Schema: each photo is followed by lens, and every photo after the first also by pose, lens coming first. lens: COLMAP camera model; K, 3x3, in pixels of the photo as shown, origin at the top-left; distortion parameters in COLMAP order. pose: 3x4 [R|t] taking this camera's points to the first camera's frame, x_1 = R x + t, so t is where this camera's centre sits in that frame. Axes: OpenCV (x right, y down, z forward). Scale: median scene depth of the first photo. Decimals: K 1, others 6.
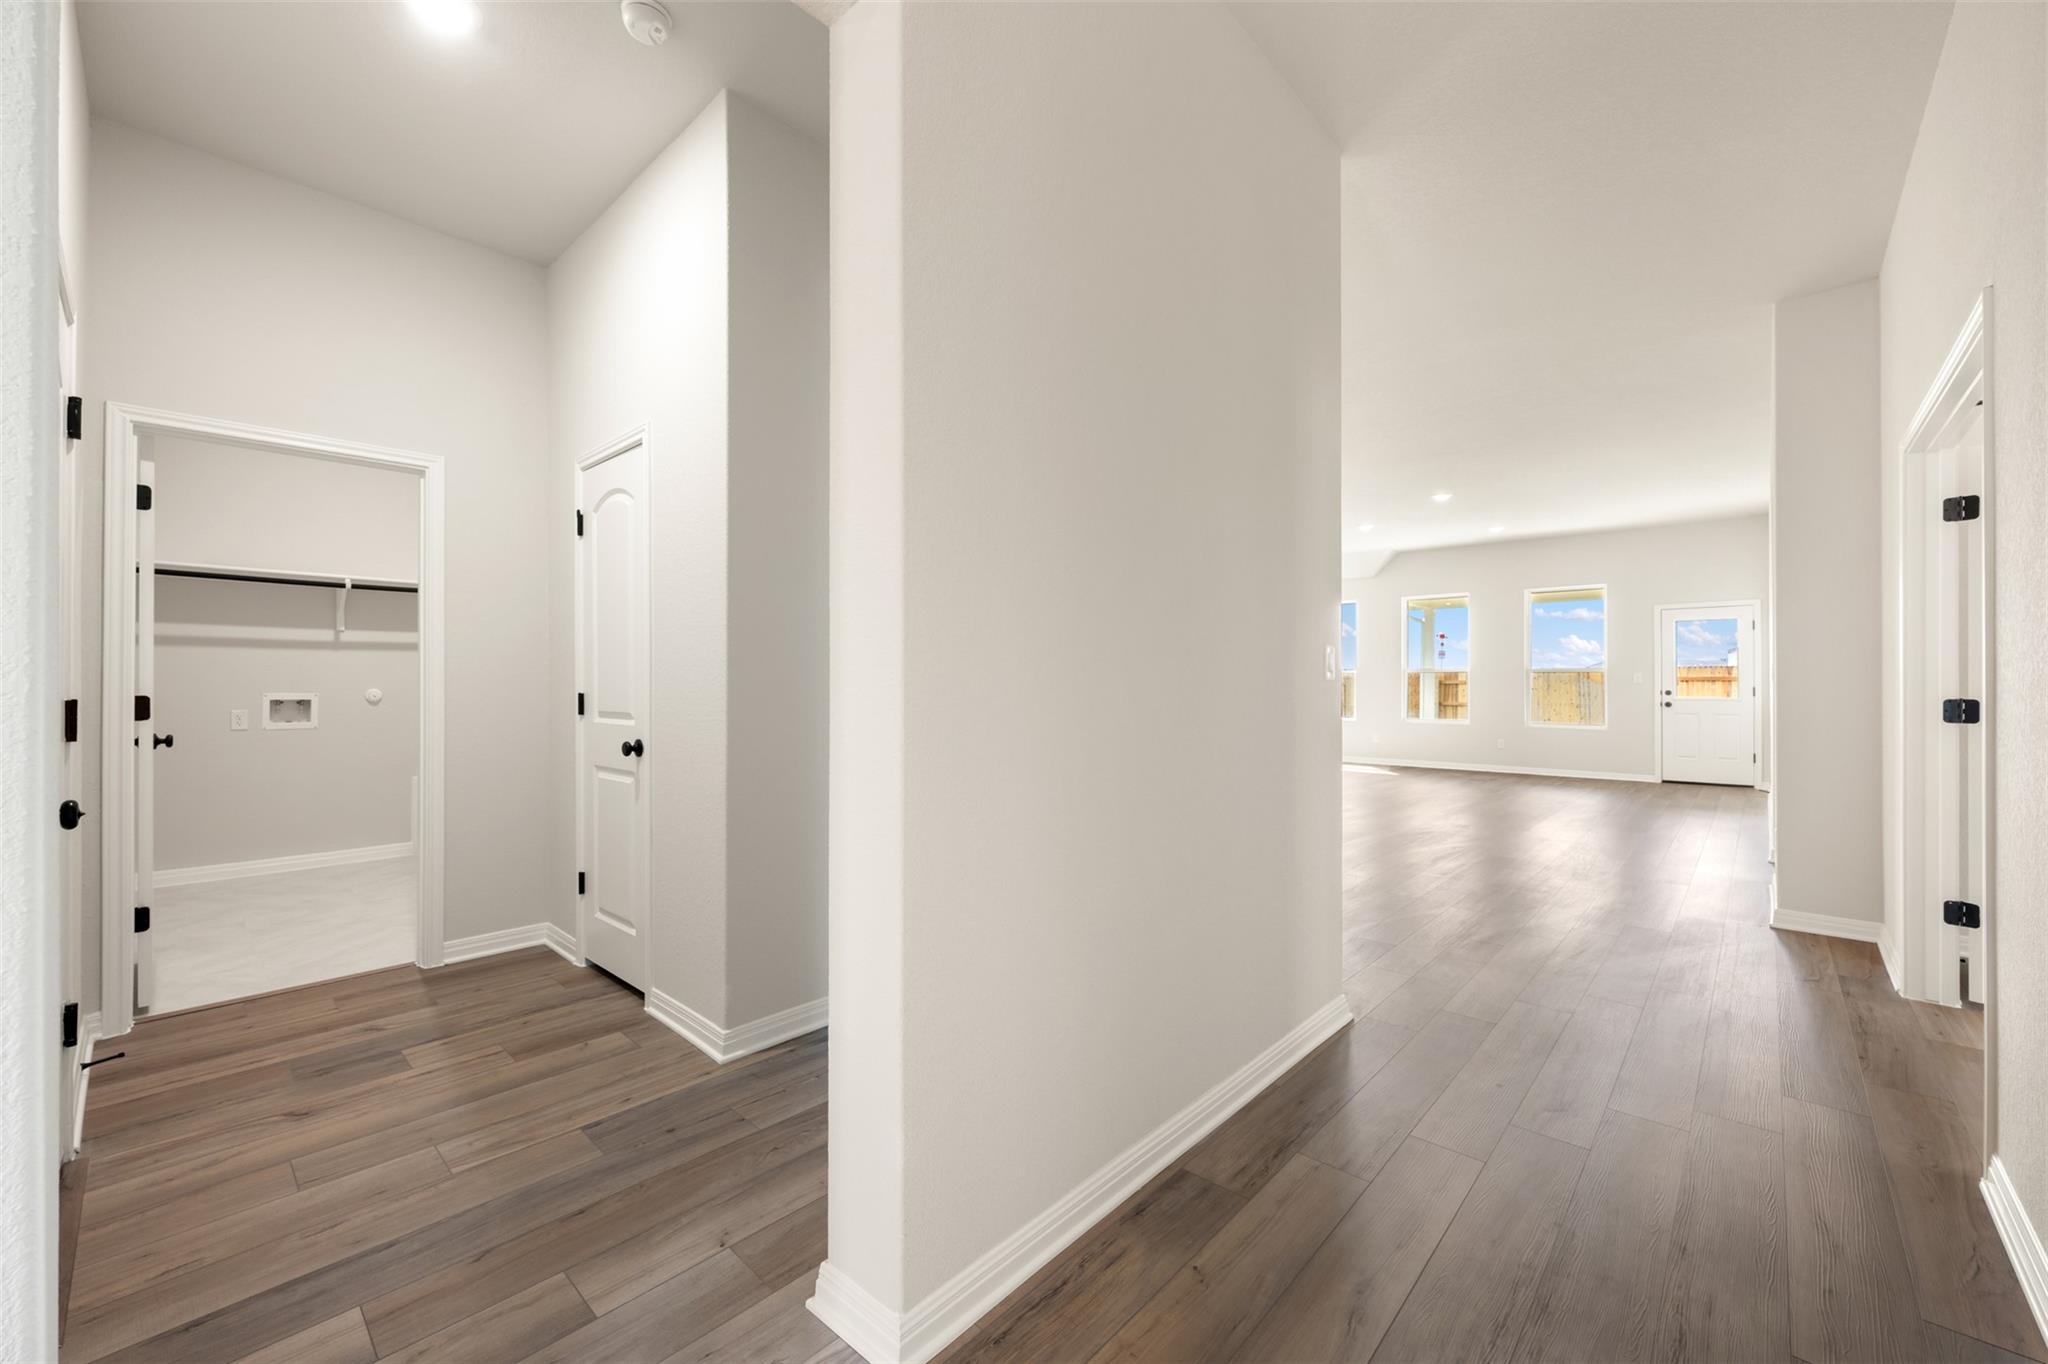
lens RADIAL K [[810.0, 0, 1016.2], [0, 810.0, 681.4], [0, 0, 1]] dist [-0.001855, 0.000588]
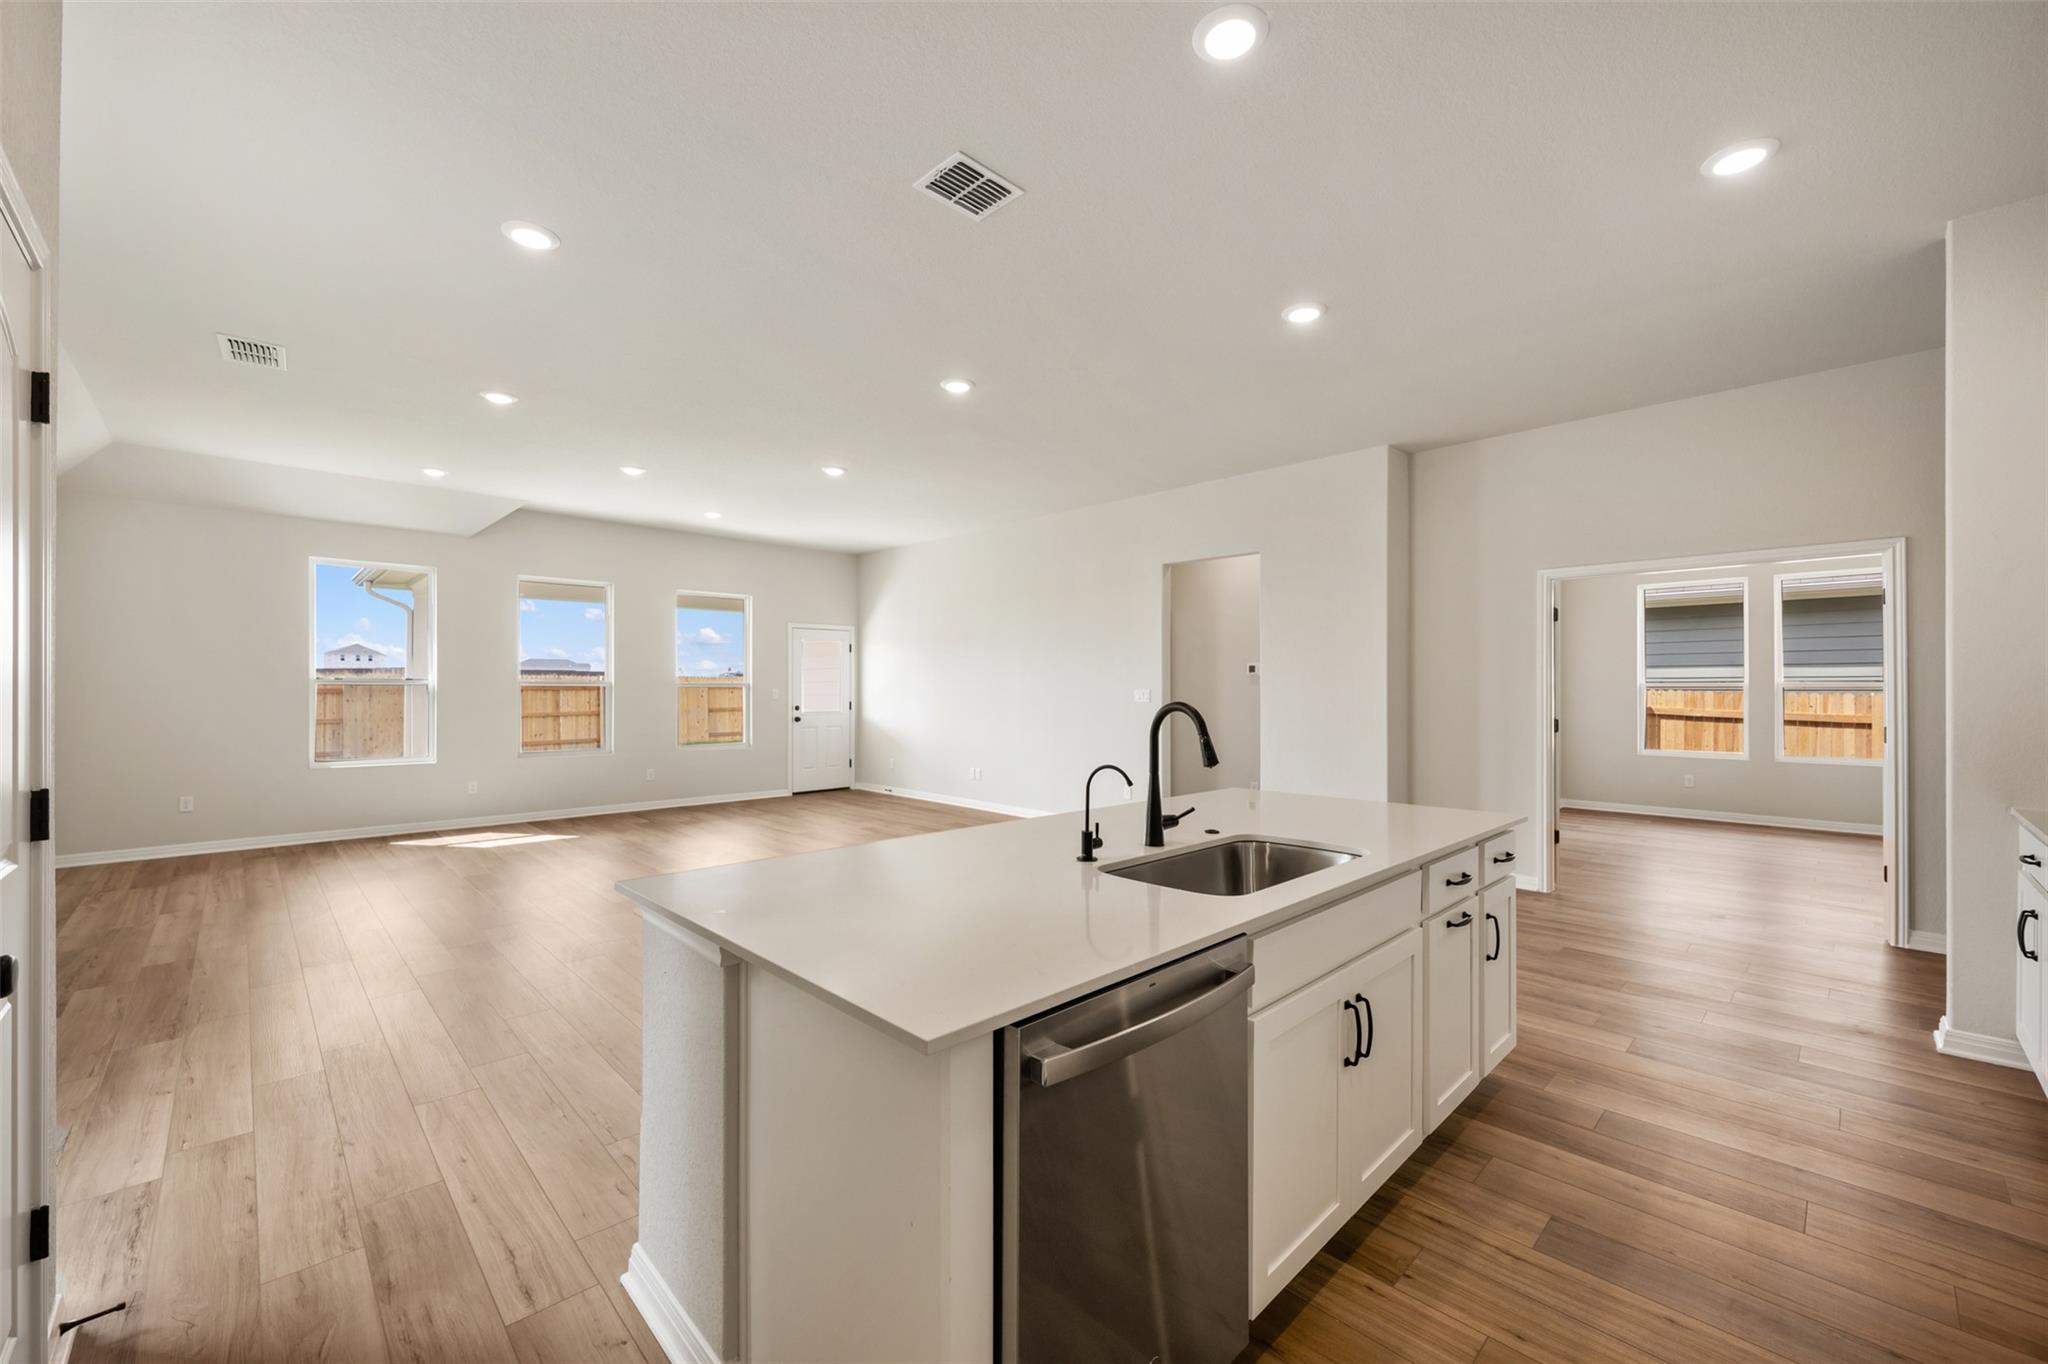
lens RADIAL K [[810.0, 0, 1026.5], [0, 810.0, 683.7], [0, 0, 1]] dist [-0.001855, 0.000588]
pose [[0.056710, 0.002426, 0.998388, -0.247438], [-0.003640, 0.999991, -0.002223, -0.017876], [-0.998384, -0.003508, 0.056718, 0.739835]]
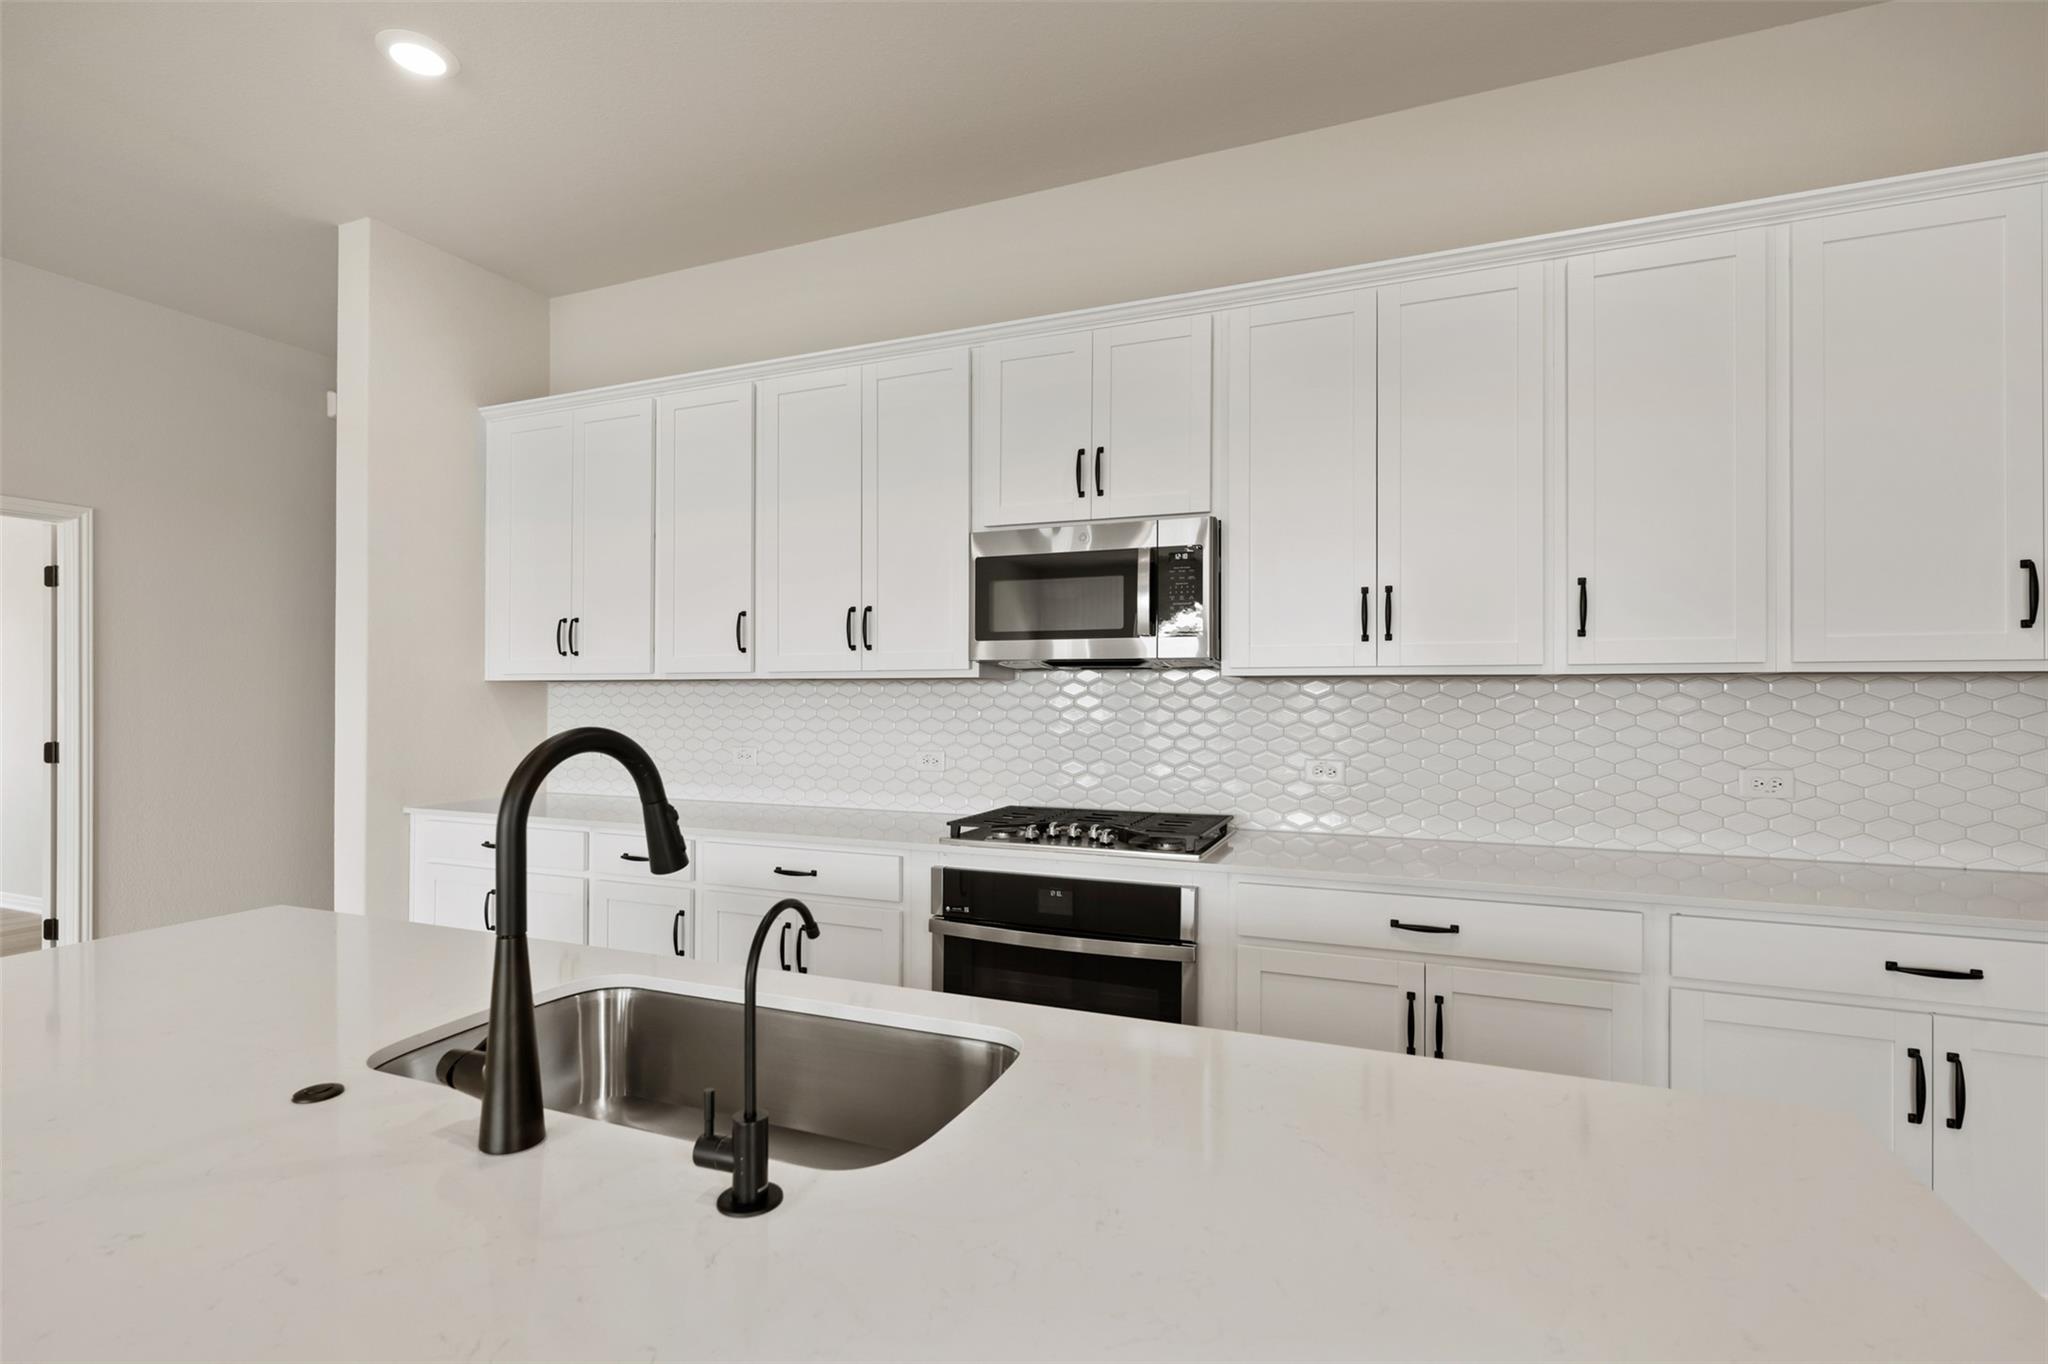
lens RADIAL K [[959.1, 0, 1015.7], [0, 959.1, 687.3], [0, 0, 1]] dist [0.003702, -0.000139]
pose [[-0.941840, -0.007504, -0.335978, 0.002512], [-0.003311, 0.999909, -0.013051, -0.016384], [0.336045, -0.011179, -0.941780, 0.837365]]
